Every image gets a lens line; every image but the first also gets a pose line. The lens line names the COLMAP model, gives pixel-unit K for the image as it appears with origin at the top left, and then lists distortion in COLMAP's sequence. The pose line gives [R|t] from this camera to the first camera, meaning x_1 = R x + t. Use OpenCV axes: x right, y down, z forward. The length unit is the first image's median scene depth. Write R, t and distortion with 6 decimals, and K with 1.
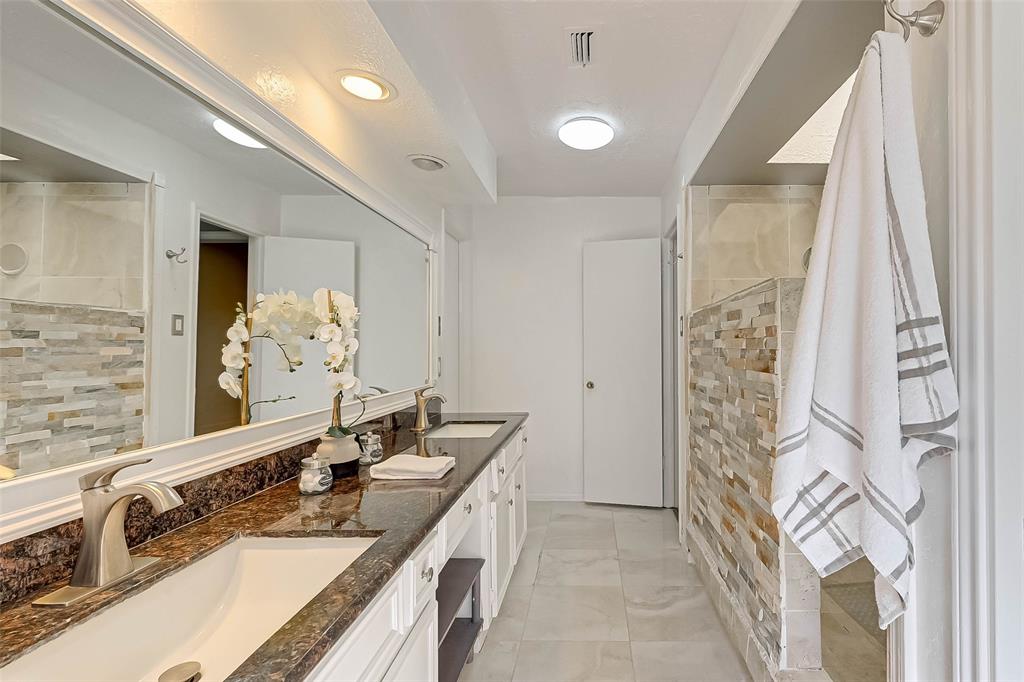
lens RADIAL K [[454.4, 0, 587.5], [0, 454.4, 344.6], [0, 0, 1]] dist [0.000314, 0.000074]
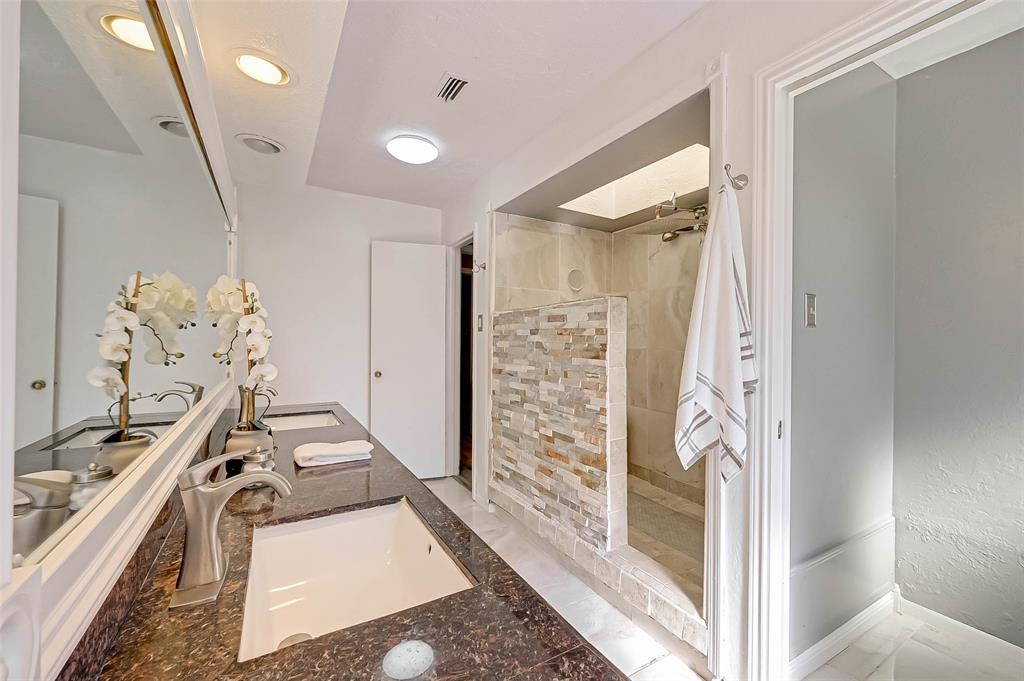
lens RADIAL K [[426.4, 0, 512.0], [0, 426.4, 340.5], [0, 0, 1]] dist [-0.001737, -0.000185]
pose [[0.861071, 0.010154, 0.508384, -0.475714], [-0.015244, 0.999867, 0.005849, -0.002910], [-0.508257, -0.012787, 0.861111, -0.055580]]
